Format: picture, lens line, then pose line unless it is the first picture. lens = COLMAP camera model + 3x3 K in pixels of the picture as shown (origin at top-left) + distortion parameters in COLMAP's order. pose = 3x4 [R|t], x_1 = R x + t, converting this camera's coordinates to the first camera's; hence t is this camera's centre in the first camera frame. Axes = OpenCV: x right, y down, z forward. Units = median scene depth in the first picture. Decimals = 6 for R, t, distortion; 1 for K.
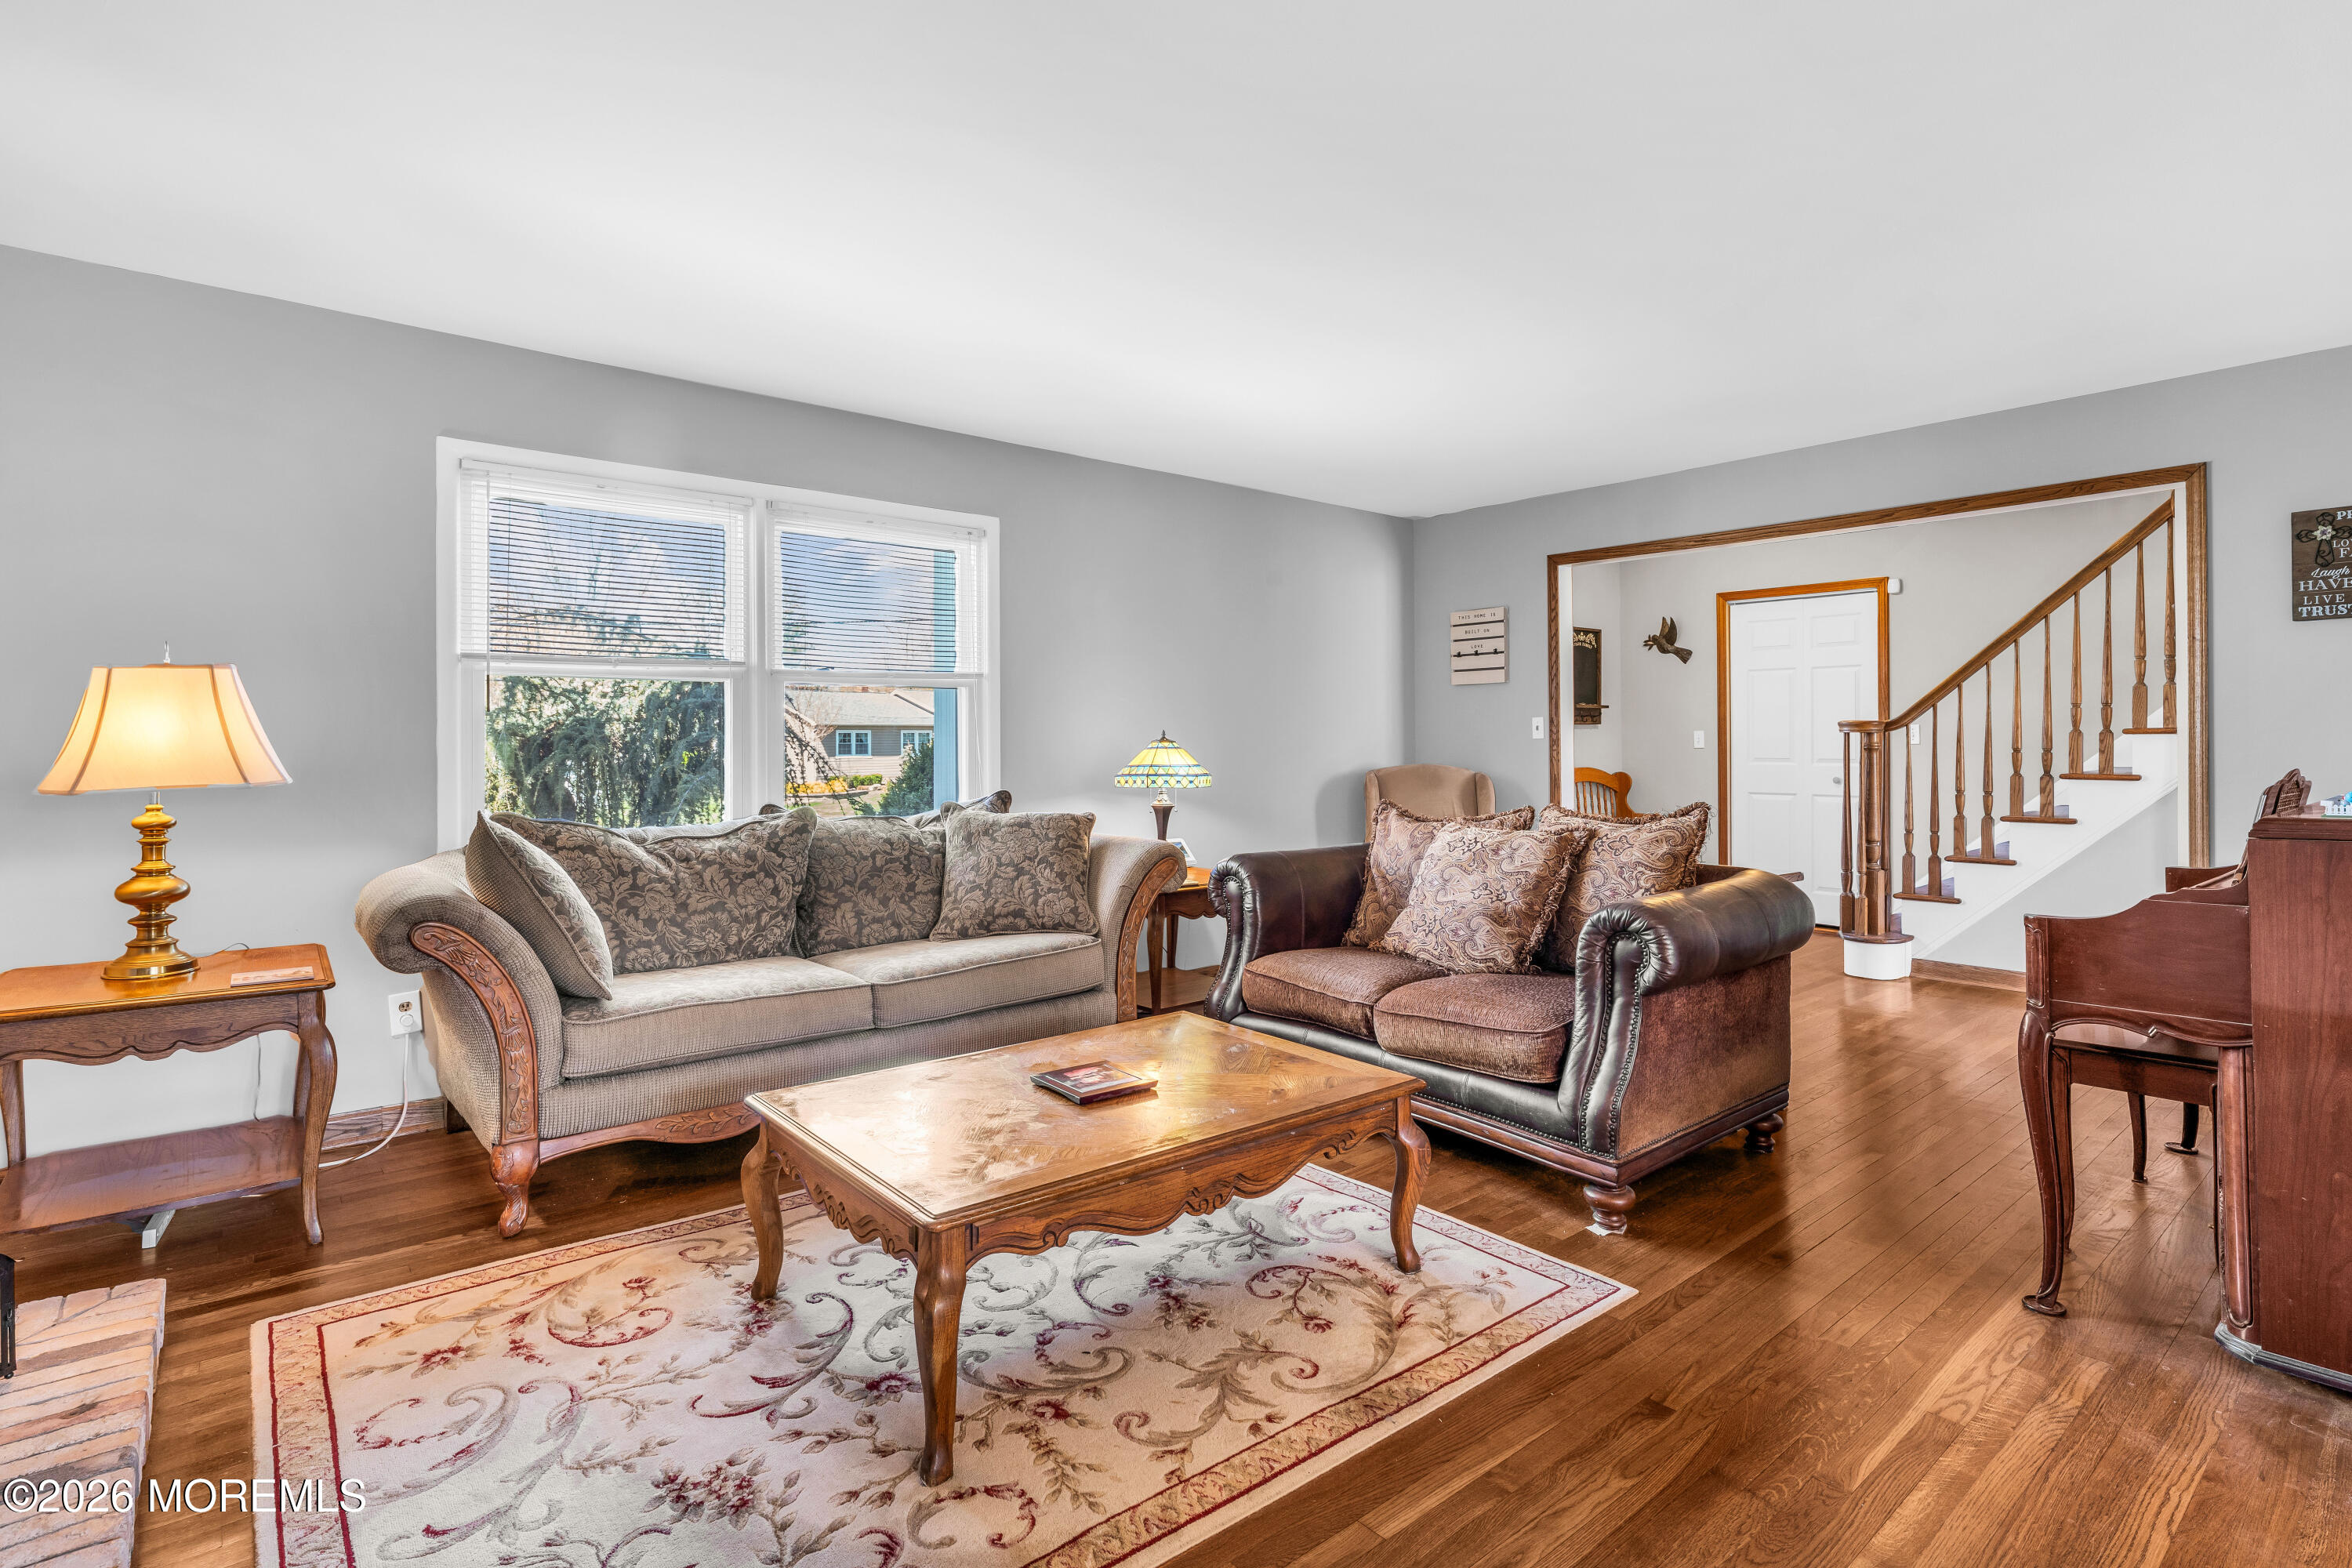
lens RADIAL K [[1099.8, 0, 1170.2], [0, 1099.8, 741.2], [0, 0, 1]] dist [-0.001117, 0.001463]
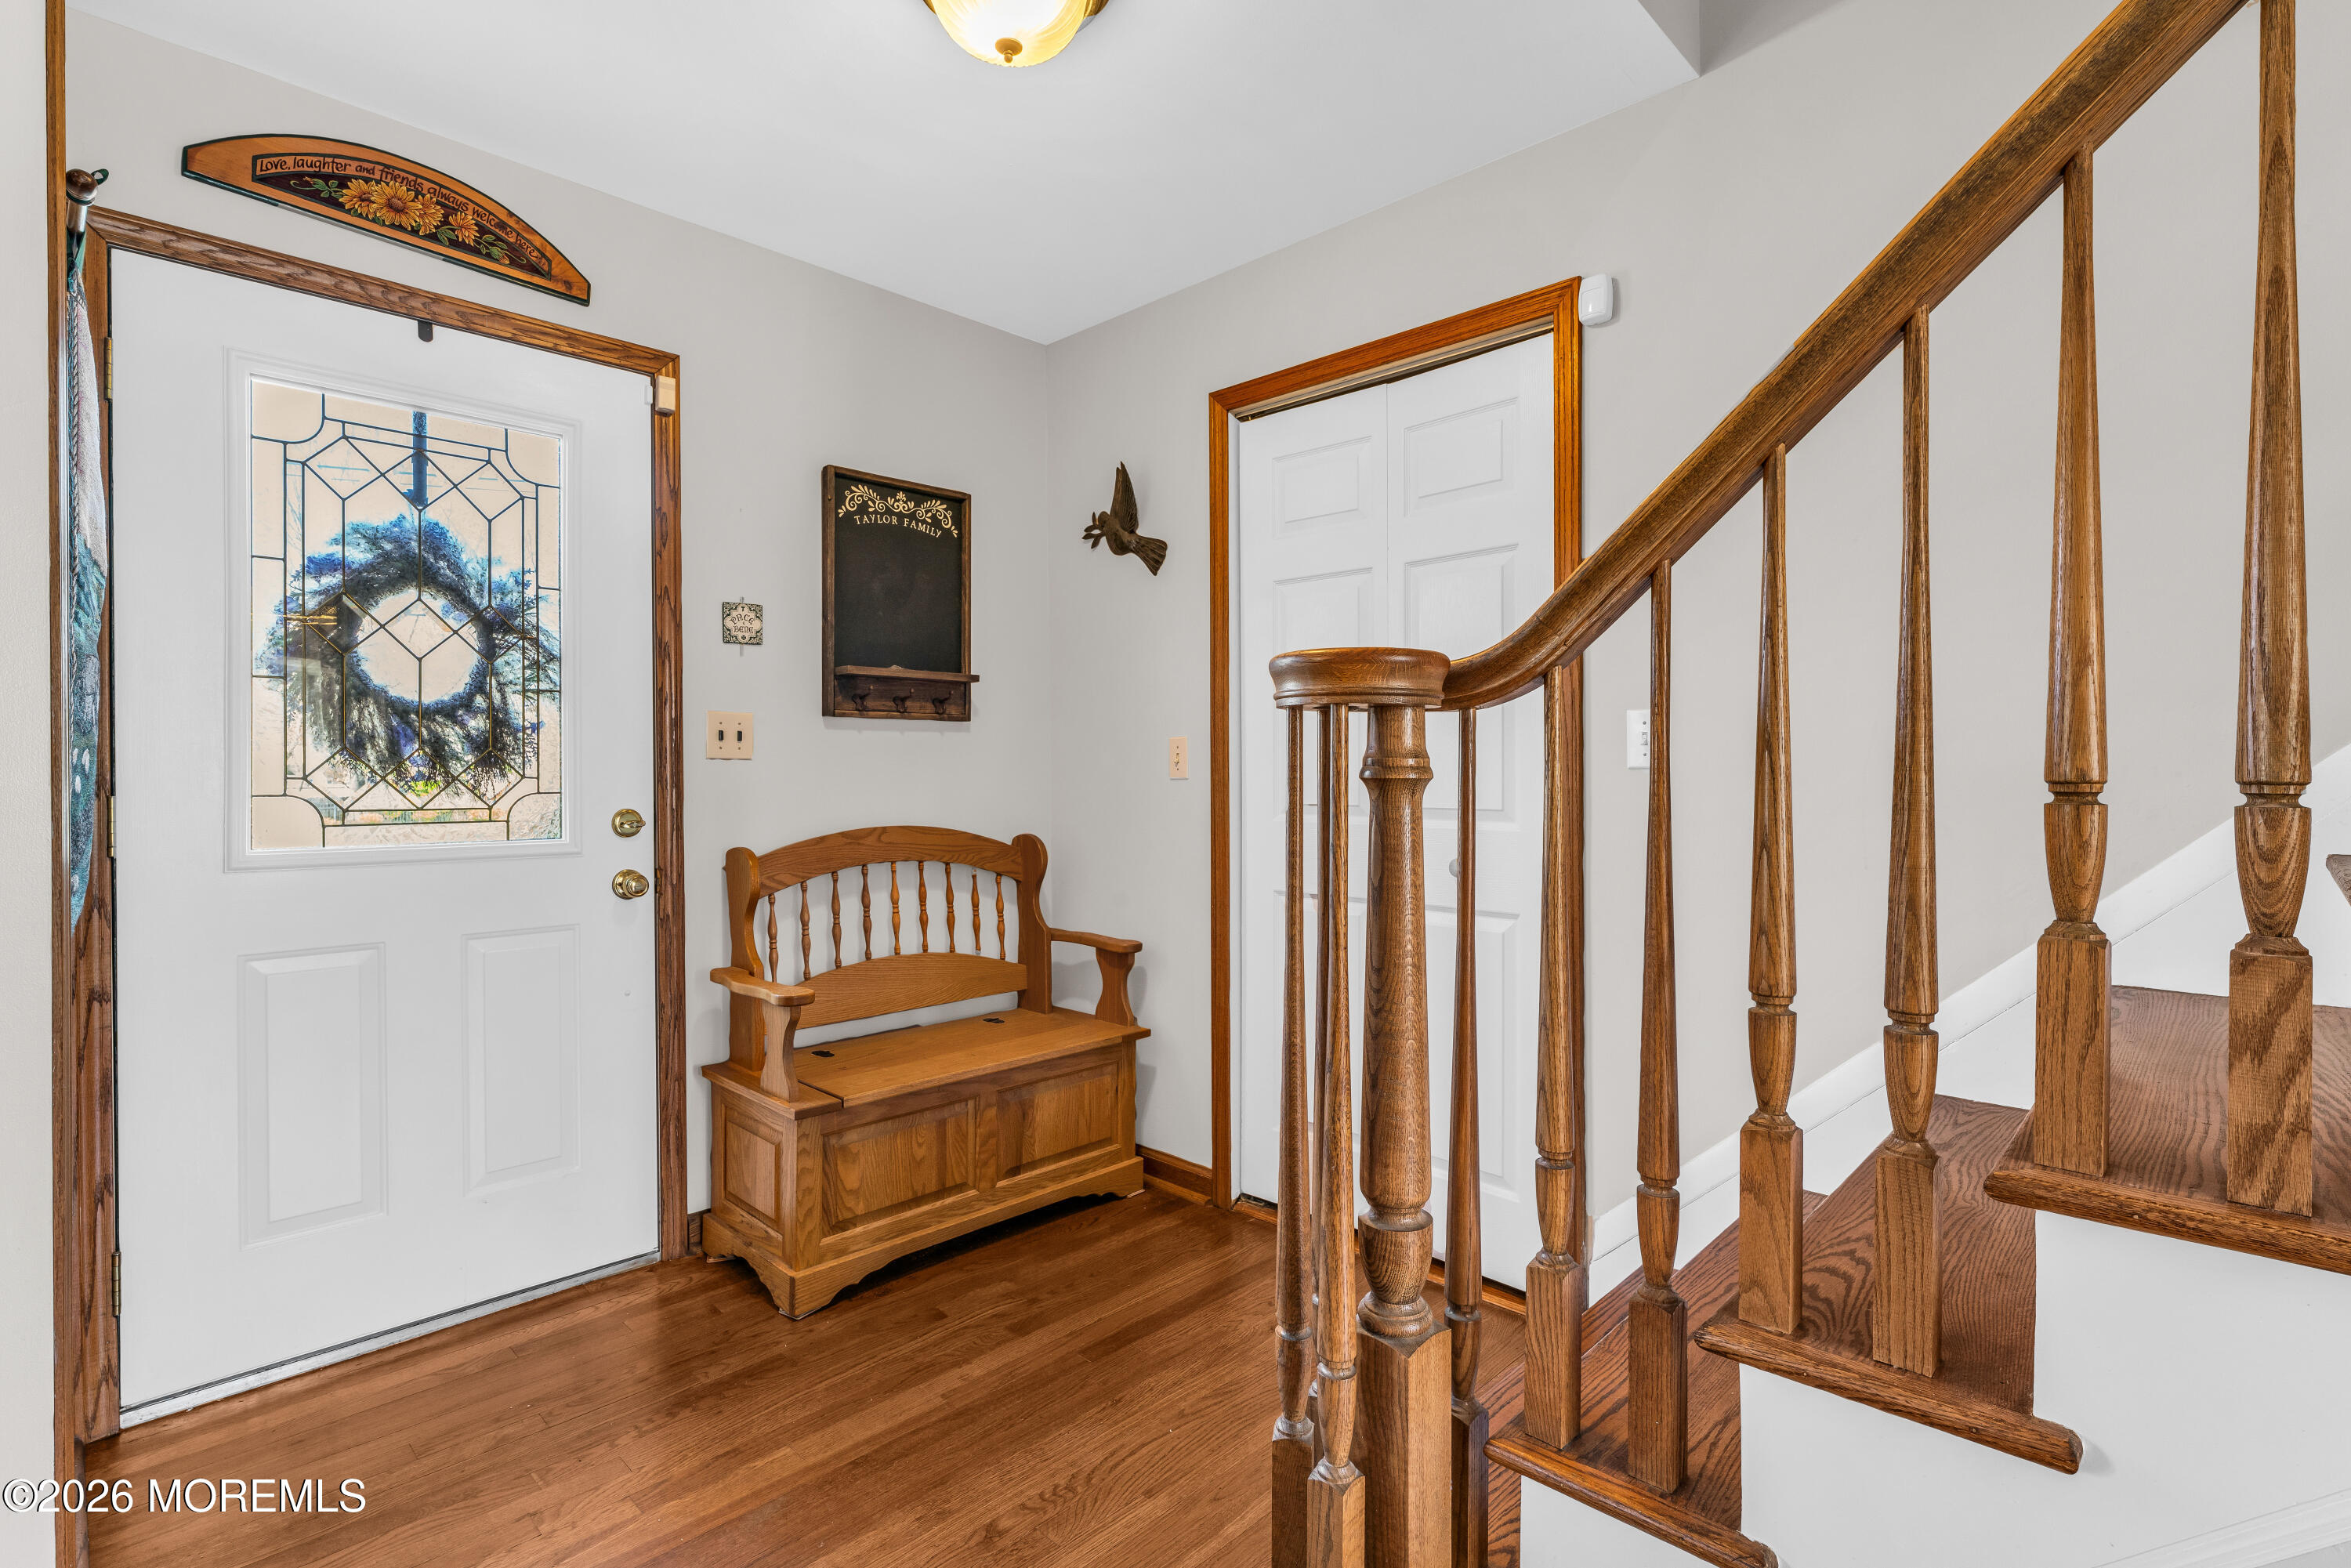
lens RADIAL K [[1099.3, 0, 1155.2], [0, 1099.3, 778.6], [0, 0, 1]] dist [-0.001117, 0.001463]
pose [[0.992682, -0.002061, 0.120738, 0.421893], [0.001085, 0.999966, 0.008149, 0.003354], [-0.120751, -0.007958, 0.992651, 0.590305]]
